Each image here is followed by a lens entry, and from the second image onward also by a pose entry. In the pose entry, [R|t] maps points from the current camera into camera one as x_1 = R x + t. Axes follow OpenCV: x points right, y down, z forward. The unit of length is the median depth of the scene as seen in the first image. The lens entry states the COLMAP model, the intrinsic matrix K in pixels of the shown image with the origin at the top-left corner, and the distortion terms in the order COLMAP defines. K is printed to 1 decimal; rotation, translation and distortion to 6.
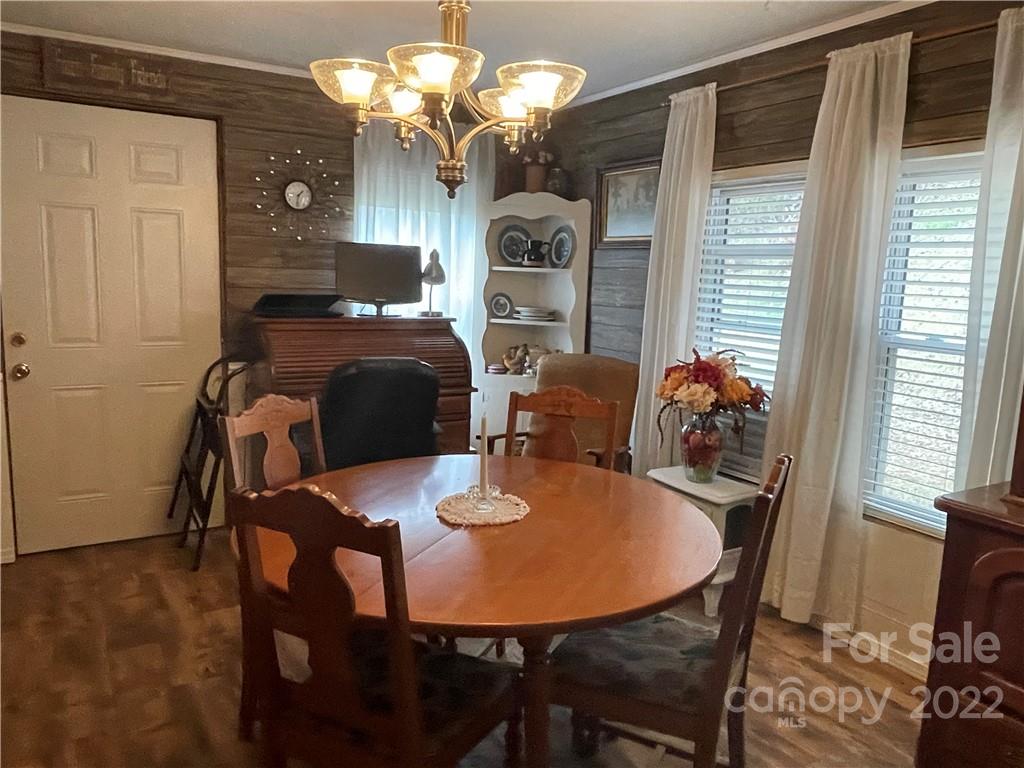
lens RADIAL K [[765.6, 0, 512.0], [0, 765.6, 384.0], [0, 0, 1]] dist [0.001268, -0.000424]
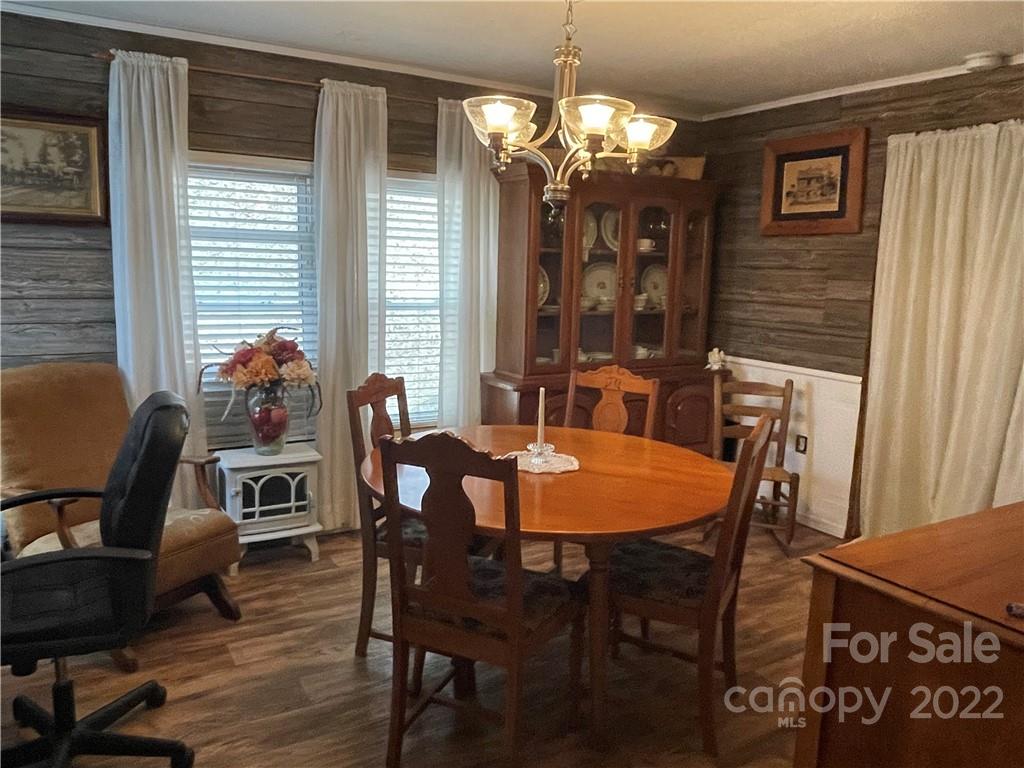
lens RADIAL K [[765.6, 0, 512.0], [0, 765.6, 384.0], [0, 0, 1]] dist [0.001268, -0.000424]
pose [[0.001643, -0.182350, 0.983232, -0.893967], [0.123751, 0.975713, 0.180749, -0.137328], [-0.992312, 0.121379, 0.024169, 0.729009]]
